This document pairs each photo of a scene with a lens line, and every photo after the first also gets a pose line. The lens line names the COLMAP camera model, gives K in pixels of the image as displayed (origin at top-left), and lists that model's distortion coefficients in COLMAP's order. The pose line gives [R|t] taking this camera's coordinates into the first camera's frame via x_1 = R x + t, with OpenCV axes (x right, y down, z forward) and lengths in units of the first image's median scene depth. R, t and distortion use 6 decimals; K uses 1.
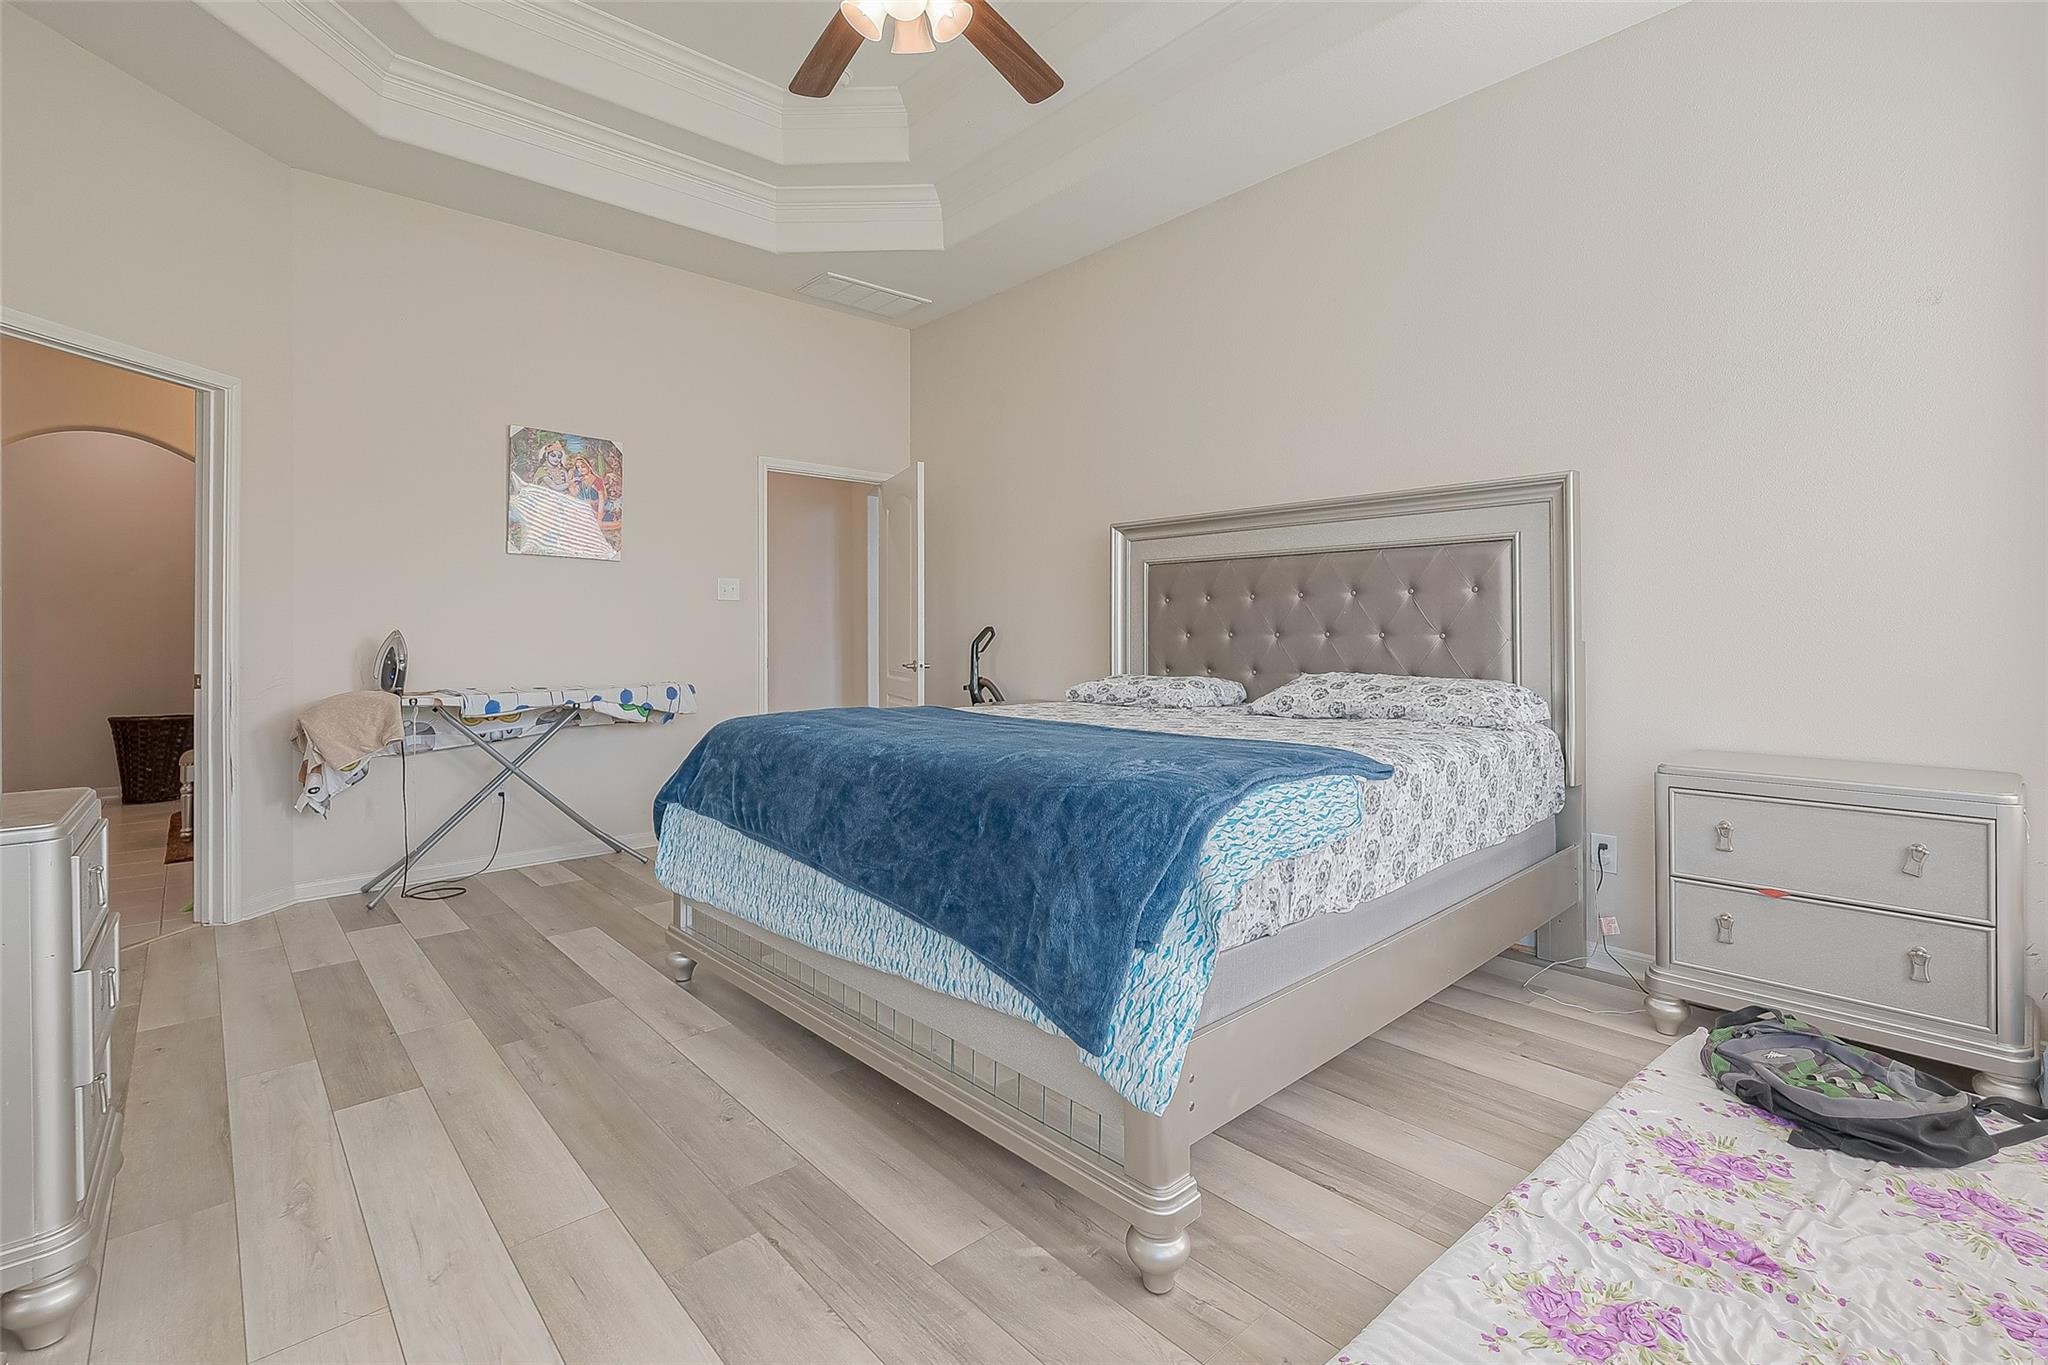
lens RADIAL K [[918.9, 0, 1022.1], [0, 918.9, 629.7], [0, 0, 1]] dist [-0.000156, -0.000084]
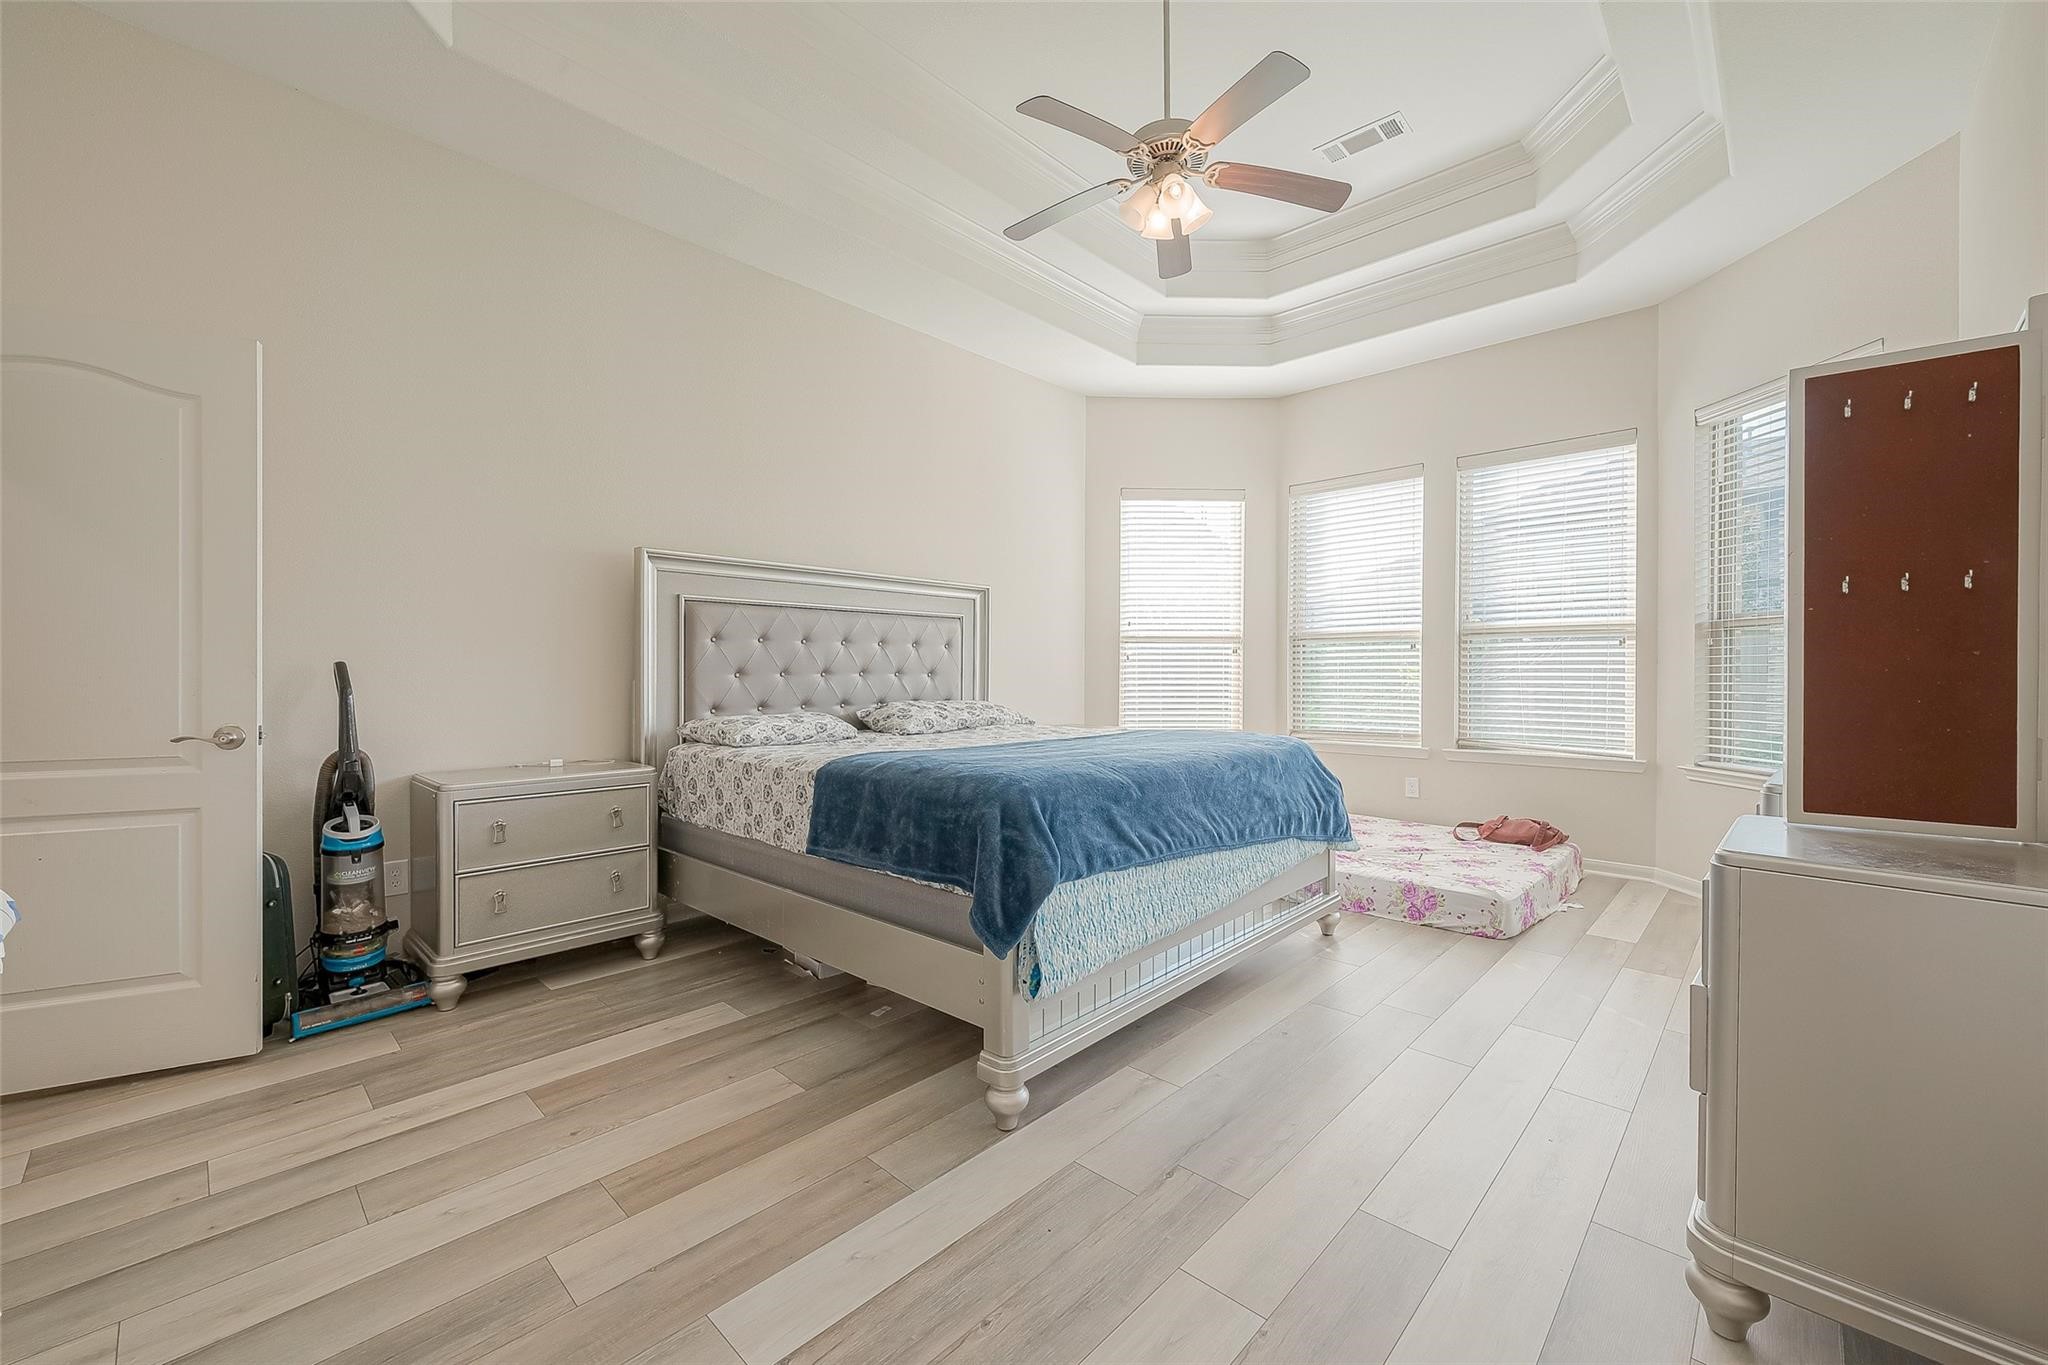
lens RADIAL K [[810.0, 0, 1028.1], [0, 810.0, 673.0], [0, 0, 1]] dist [0.000209, -0.000036]
pose [[-0.075966, -0.000934, 0.997110, -1.040467], [-0.005120, 0.999987, 0.000546, 0.001484], [-0.997097, -0.005064, -0.075969, 1.032823]]
